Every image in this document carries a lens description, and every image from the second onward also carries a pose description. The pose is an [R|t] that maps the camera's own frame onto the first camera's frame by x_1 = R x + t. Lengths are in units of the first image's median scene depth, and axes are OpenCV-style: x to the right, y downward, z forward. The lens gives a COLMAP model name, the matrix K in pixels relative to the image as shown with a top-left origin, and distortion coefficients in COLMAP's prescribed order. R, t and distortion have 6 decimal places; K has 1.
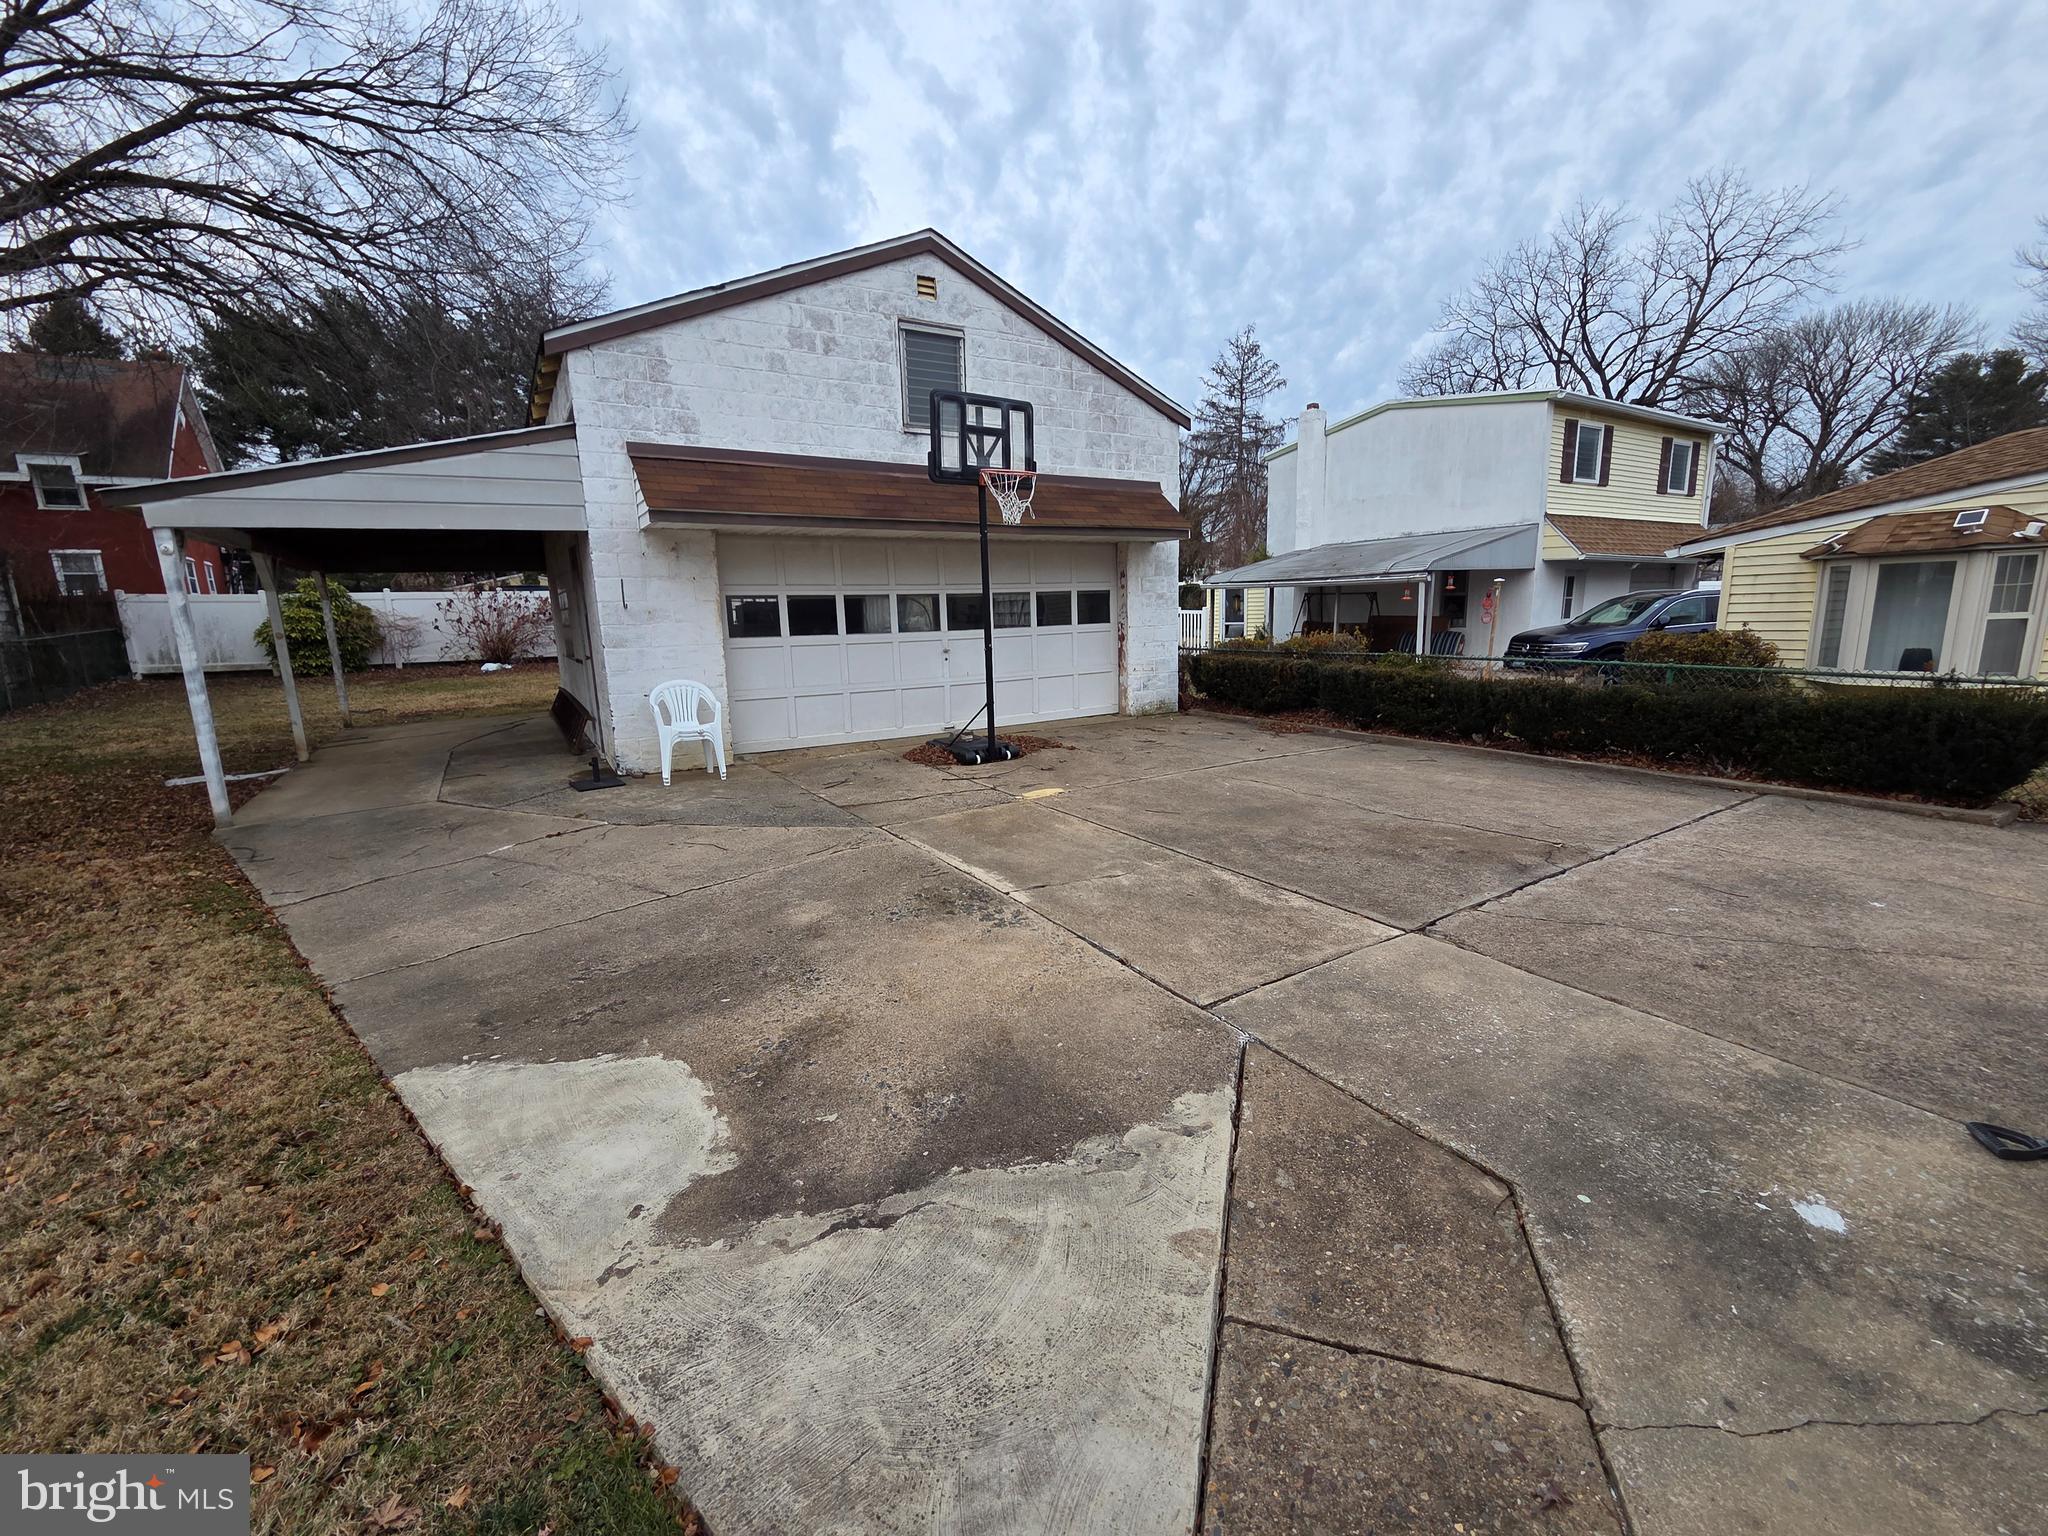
lens RADIAL K [[843.6, 0, 1024.0], [0, 843.6, 768.0], [0, 0, 1]] dist [0.000200, -0.000215]
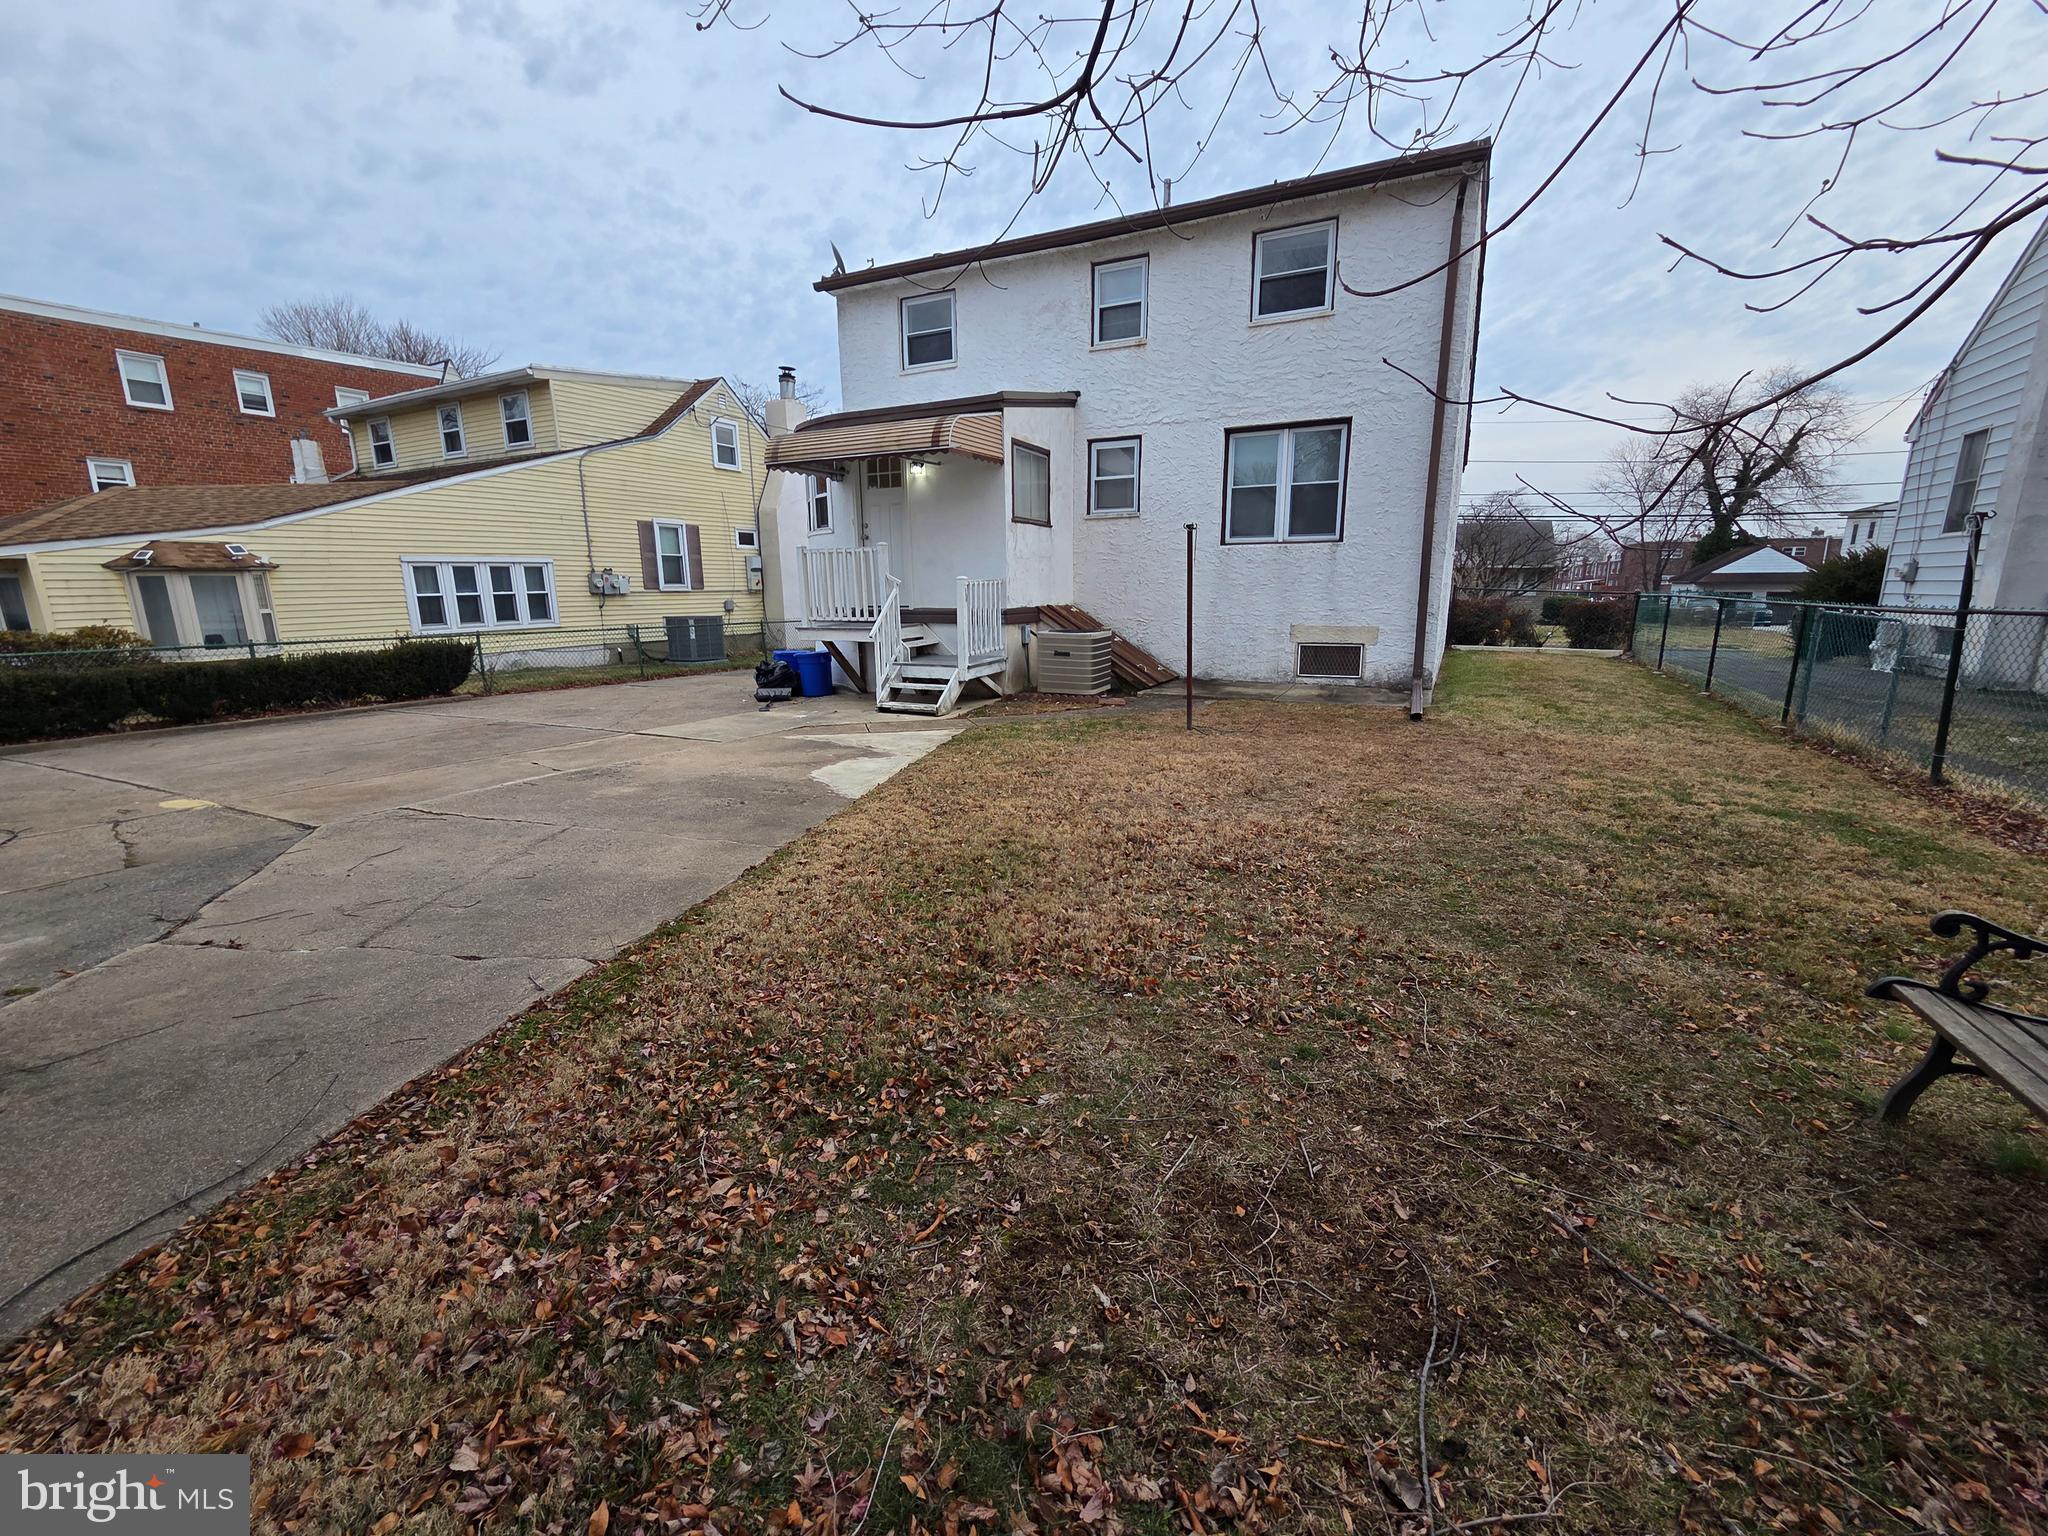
lens RADIAL K [[843.6, 0, 1024.0], [0, 843.6, 768.0], [0, 0, 1]] dist [0.000200, -0.000215]
pose [[-0.526379, -0.150056, 0.836904, -1.026470], [0.183387, 0.941099, 0.284081, -0.082263], [-0.830238, 0.303012, -0.467856, 0.607954]]
